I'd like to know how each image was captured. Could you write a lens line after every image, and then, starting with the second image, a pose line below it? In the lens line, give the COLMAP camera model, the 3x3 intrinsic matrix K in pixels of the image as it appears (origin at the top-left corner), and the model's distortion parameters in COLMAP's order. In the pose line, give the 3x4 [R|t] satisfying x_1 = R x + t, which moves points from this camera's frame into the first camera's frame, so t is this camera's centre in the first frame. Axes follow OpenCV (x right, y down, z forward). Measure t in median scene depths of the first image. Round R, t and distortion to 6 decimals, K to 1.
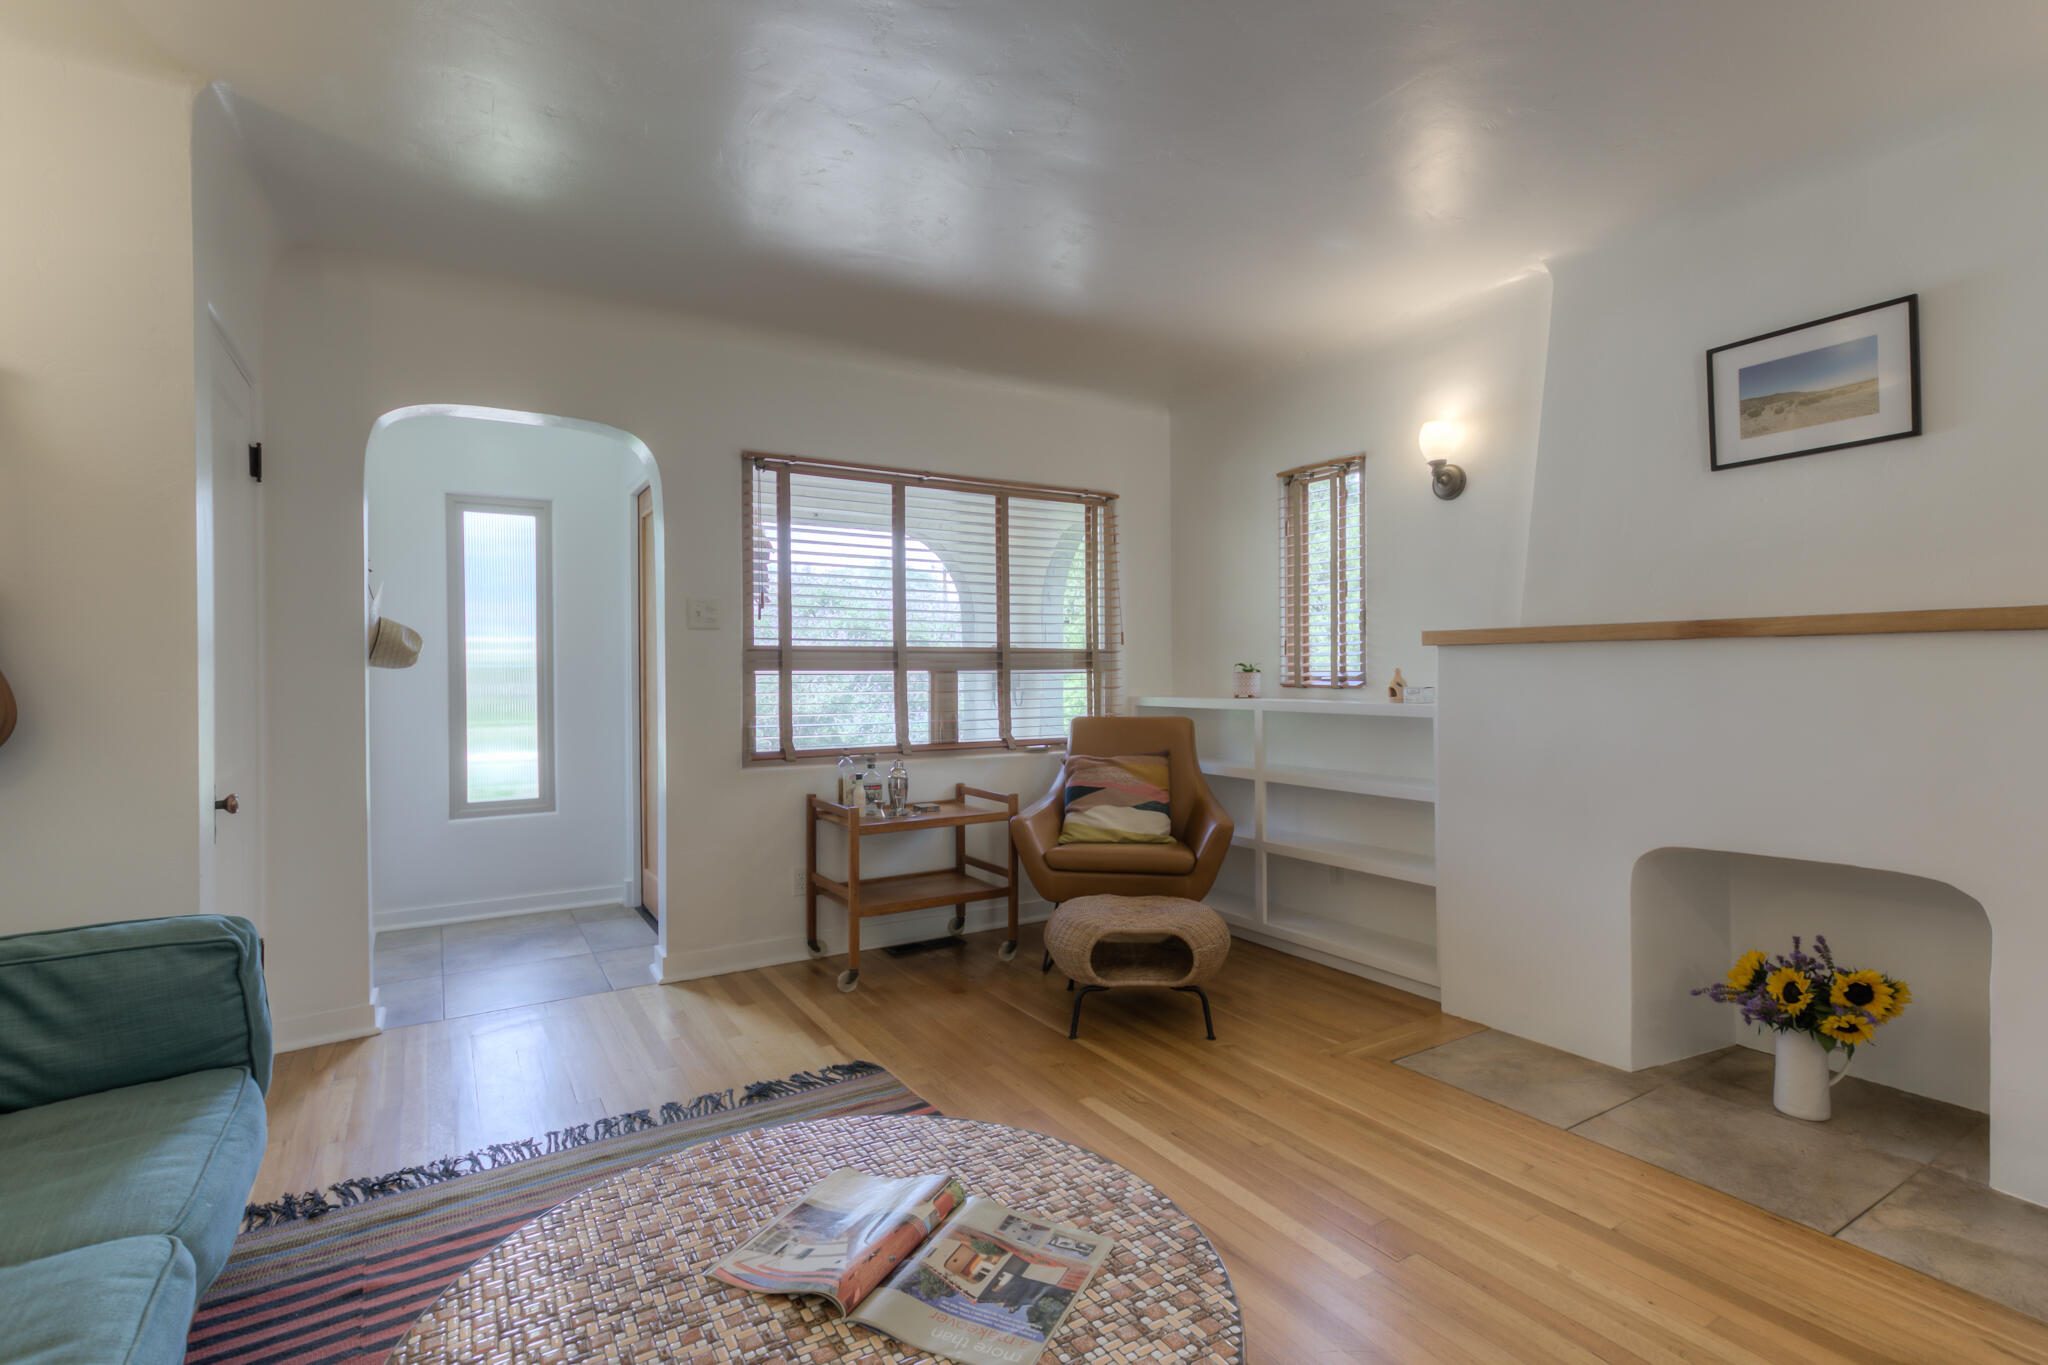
lens RADIAL K [[962.0, 0, 1016.7], [0, 962.0, 670.9], [0, 0, 1]] dist [-0.001927, 0.011718]
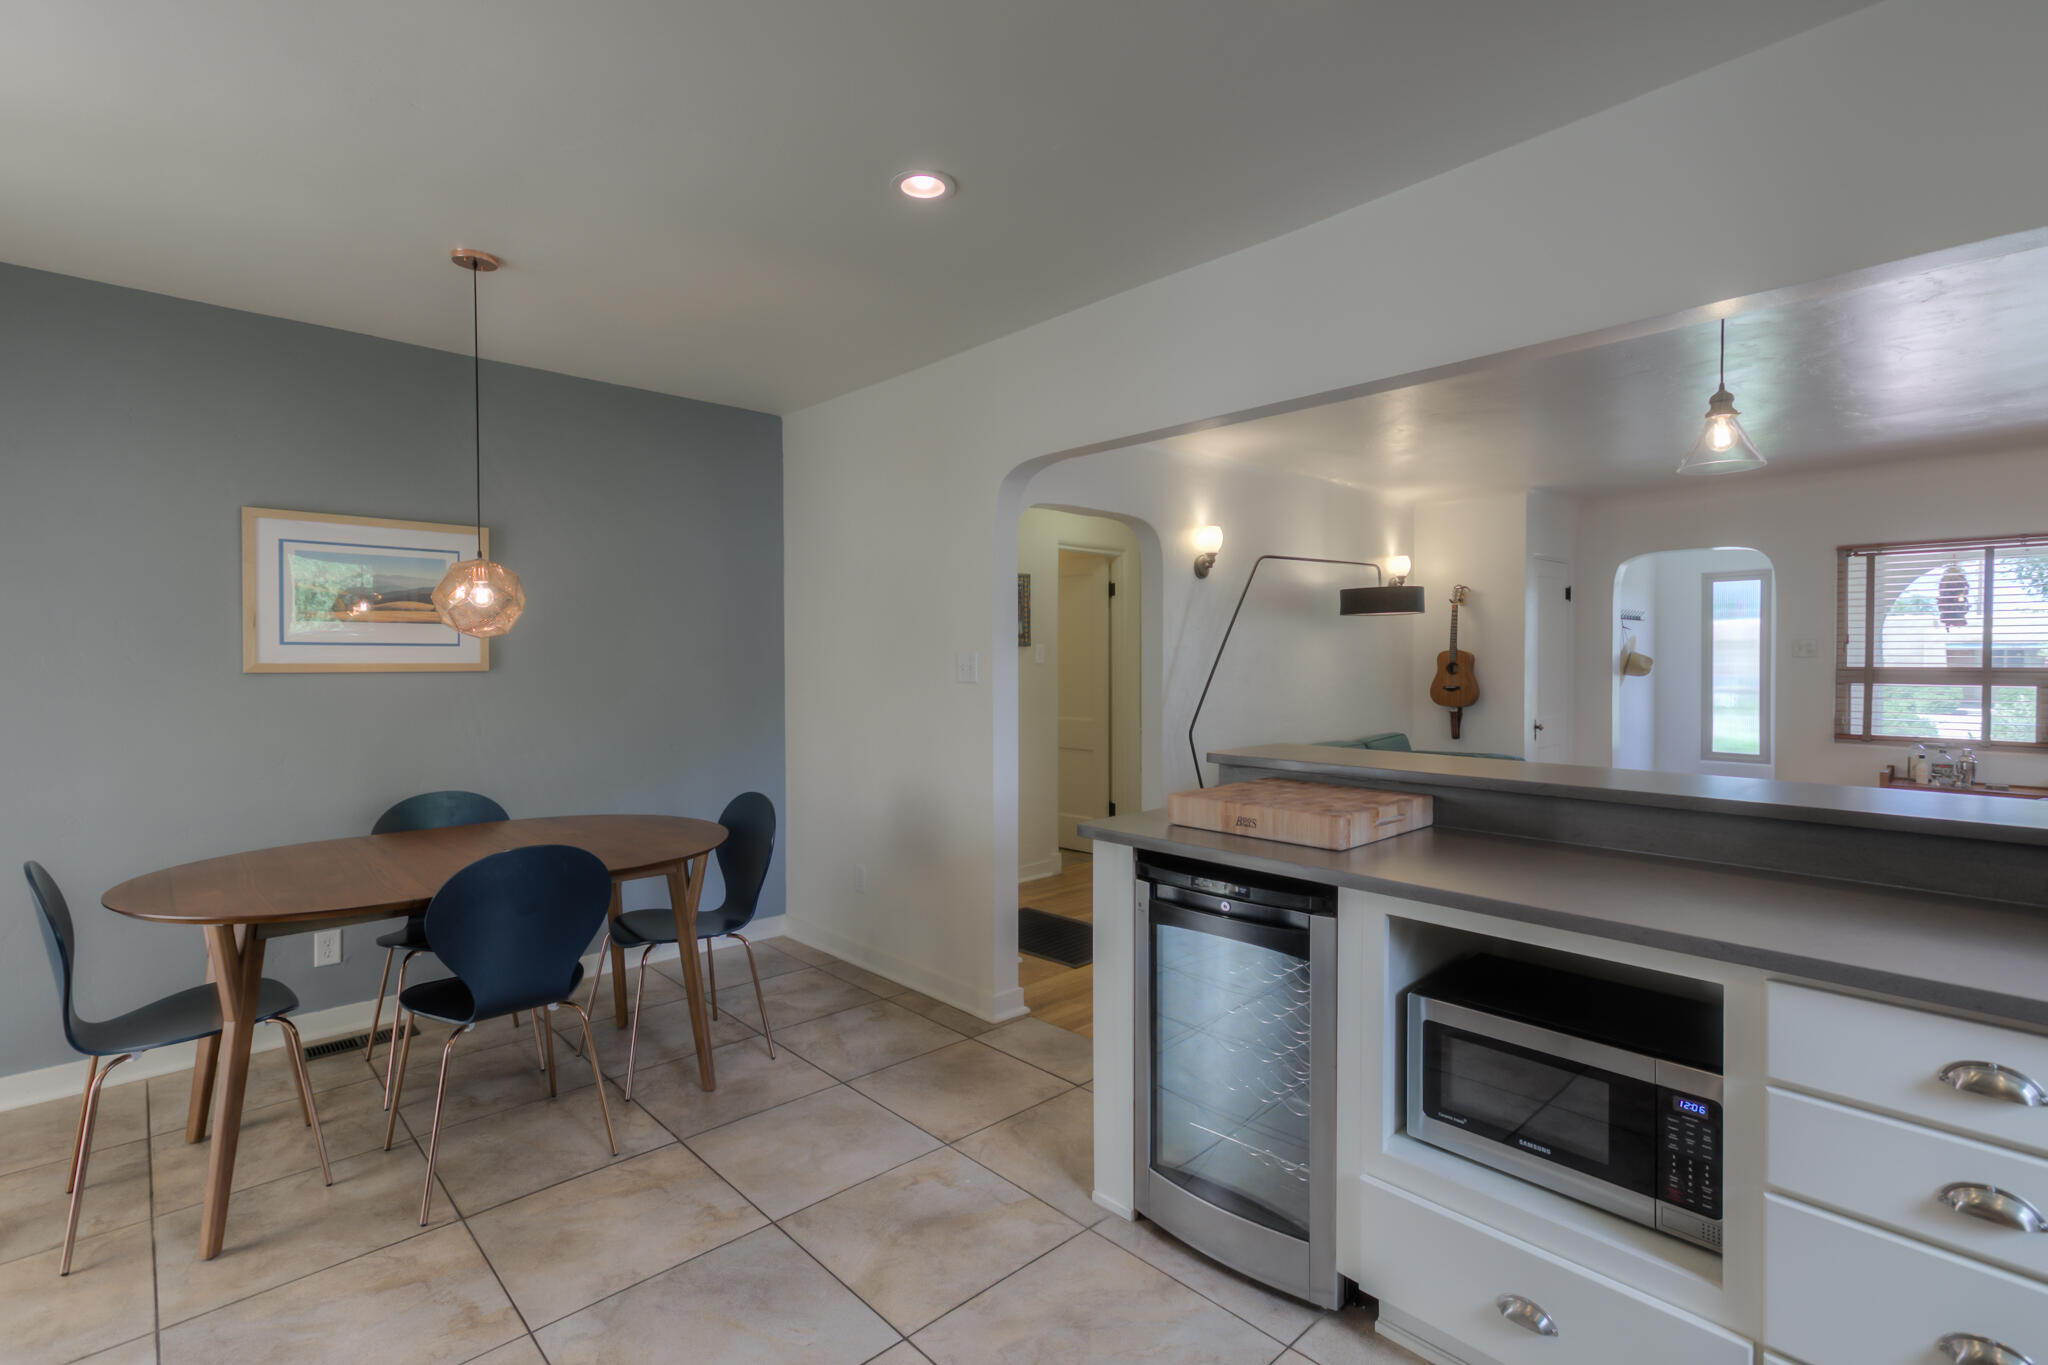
lens RADIAL K [[962.0, 0, 1016.7], [0, 962.0, 670.9], [0, 0, 1]] dist [-0.001927, 0.011718]
pose [[0.201538, 0.025798, -0.979141, 0.977455], [-0.002235, 0.999663, 0.025878, -0.055594], [0.979478, -0.003027, 0.201527, -0.642611]]
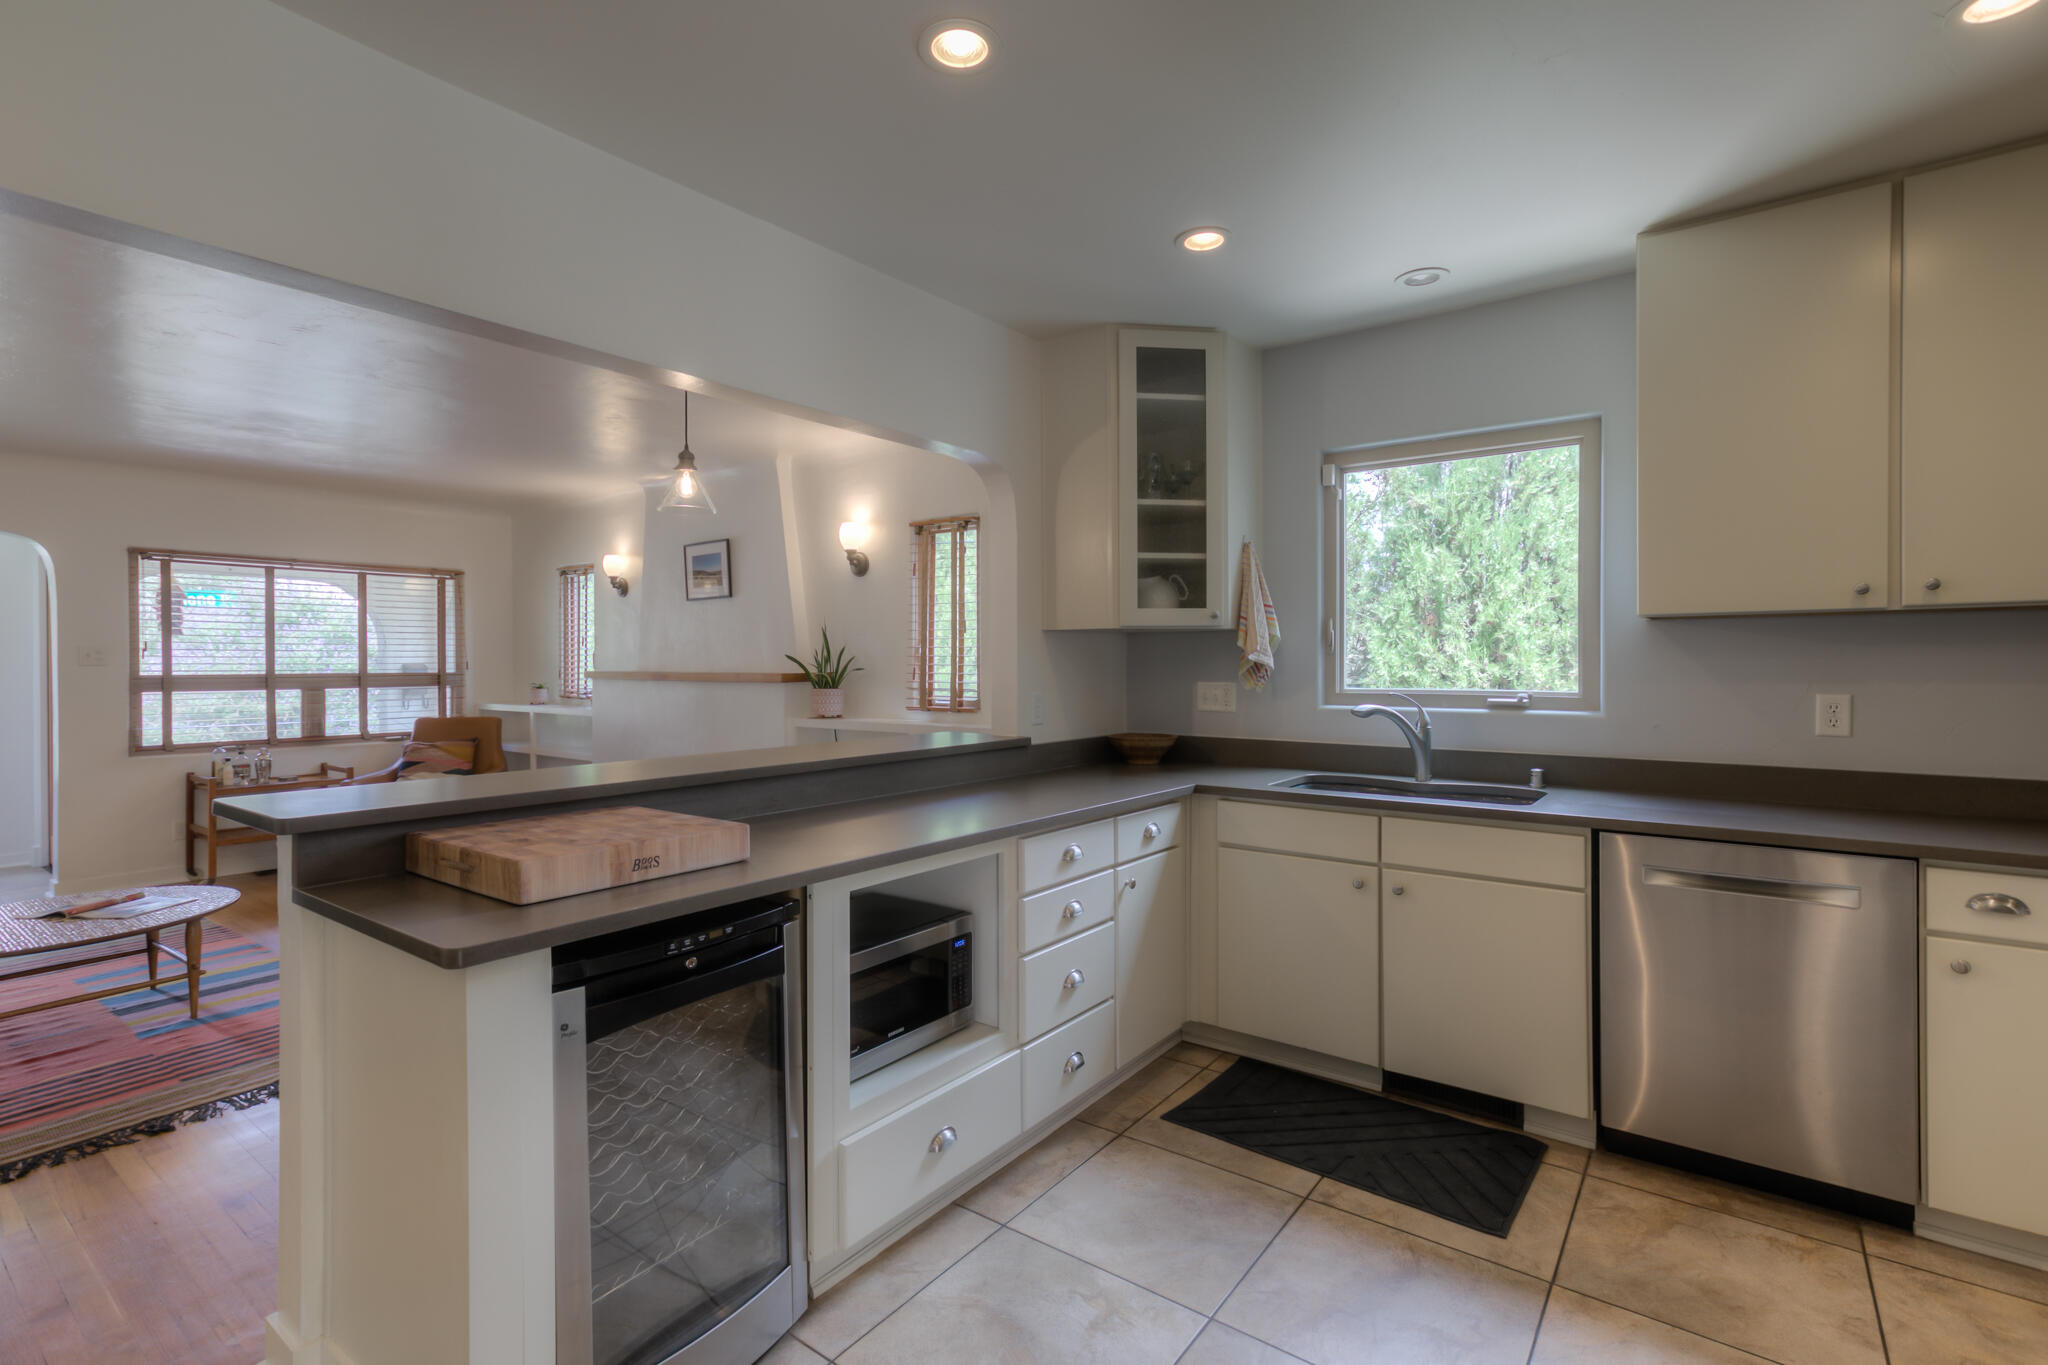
lens RADIAL K [[959.6, 0, 1034.7], [0, 959.6, 662.4], [0, 0, 1]] dist [0.010996, 0.000960]
pose [[0.928125, 0.003634, 0.372252, 0.444715], [-0.003551, 0.999993, -0.000909, -0.048266], [-0.372253, -0.000478, 0.928131, -0.895758]]
